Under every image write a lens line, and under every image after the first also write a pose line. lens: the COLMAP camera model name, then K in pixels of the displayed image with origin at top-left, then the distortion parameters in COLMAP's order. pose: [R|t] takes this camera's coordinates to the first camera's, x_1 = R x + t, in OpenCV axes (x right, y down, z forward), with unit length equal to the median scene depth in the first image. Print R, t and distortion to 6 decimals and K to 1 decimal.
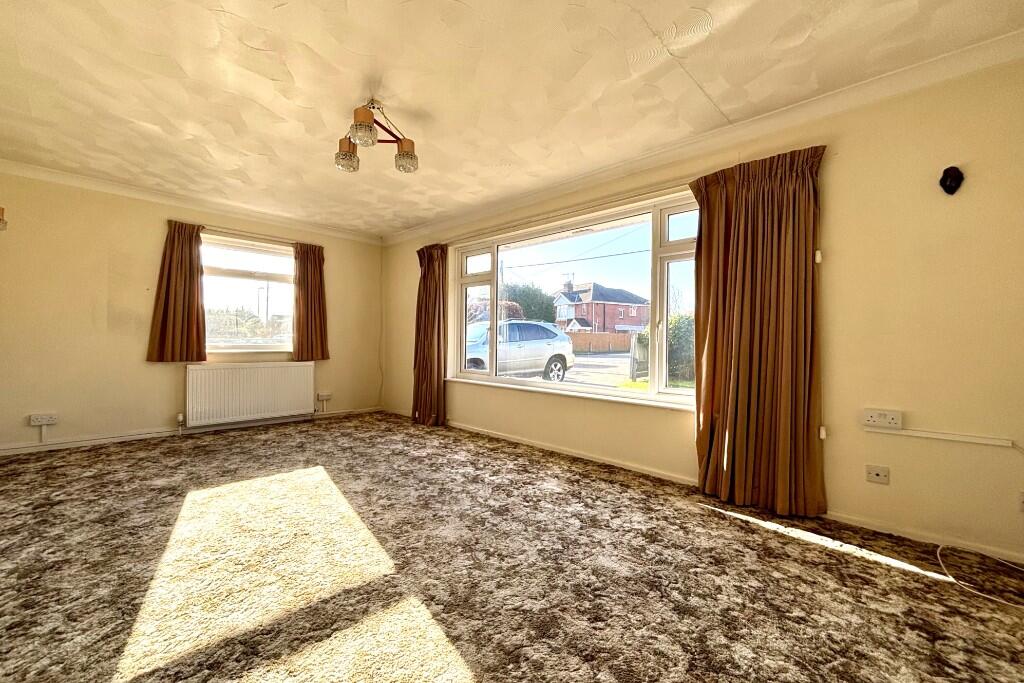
lens RADIAL K [[419.1, 0, 510.8], [0, 419.1, 340.7], [0, 0, 1]] dist [0.007465, 0.000093]
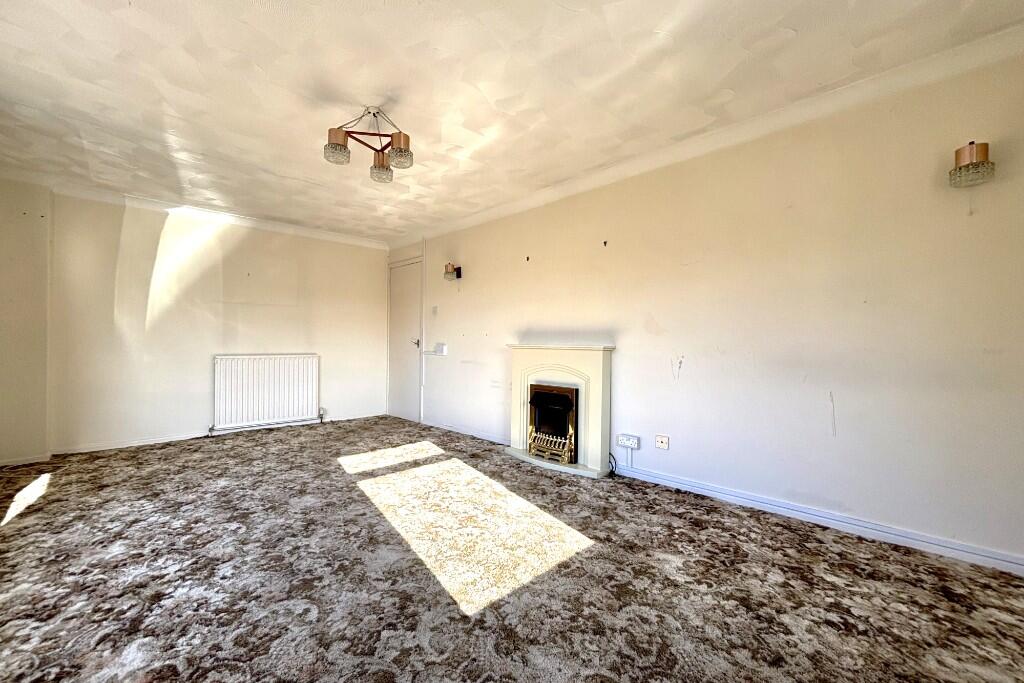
lens RADIAL K [[419.1, 0, 510.8], [0, 419.1, 340.7], [0, 0, 1]] dist [0.007465, 0.000093]
pose [[-0.999808, -0.014357, 0.013367, -0.607119], [-0.014429, 0.999882, -0.005276, -0.014228], [-0.013289, -0.005468, -0.999897, 1.788469]]
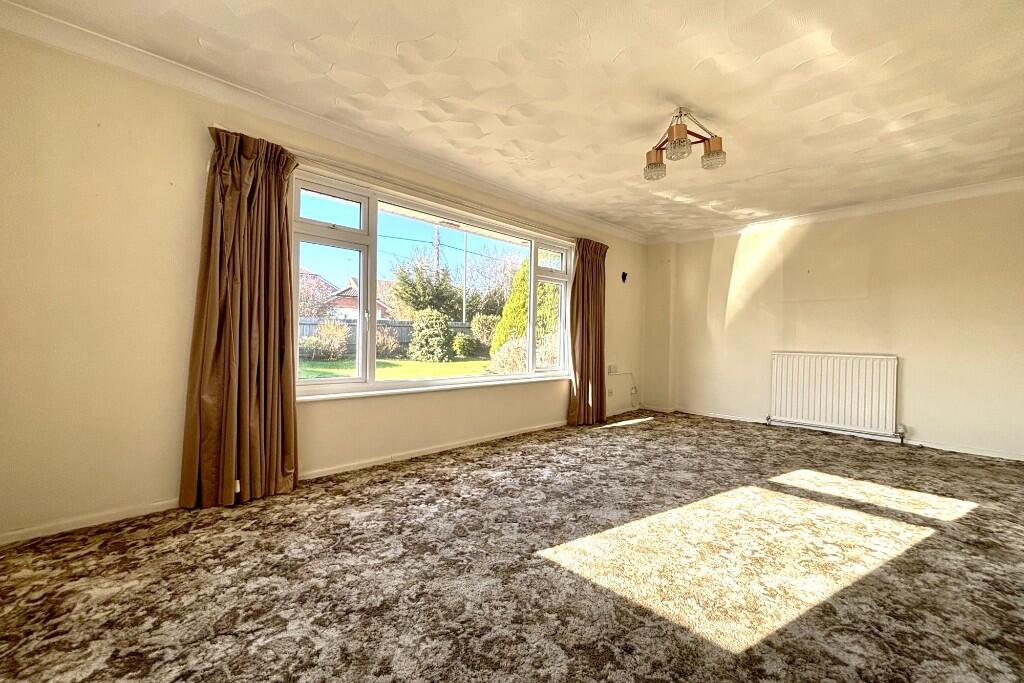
lens RADIAL K [[419.1, 0, 510.8], [0, 419.1, 340.7], [0, 0, 1]] dist [0.007465, 0.000093]
pose [[0.022809, -0.014606, 0.999633, -1.243589], [-0.019189, 0.999703, 0.015045, -0.001555], [-0.999556, -0.019525, 0.022522, 1.244499]]
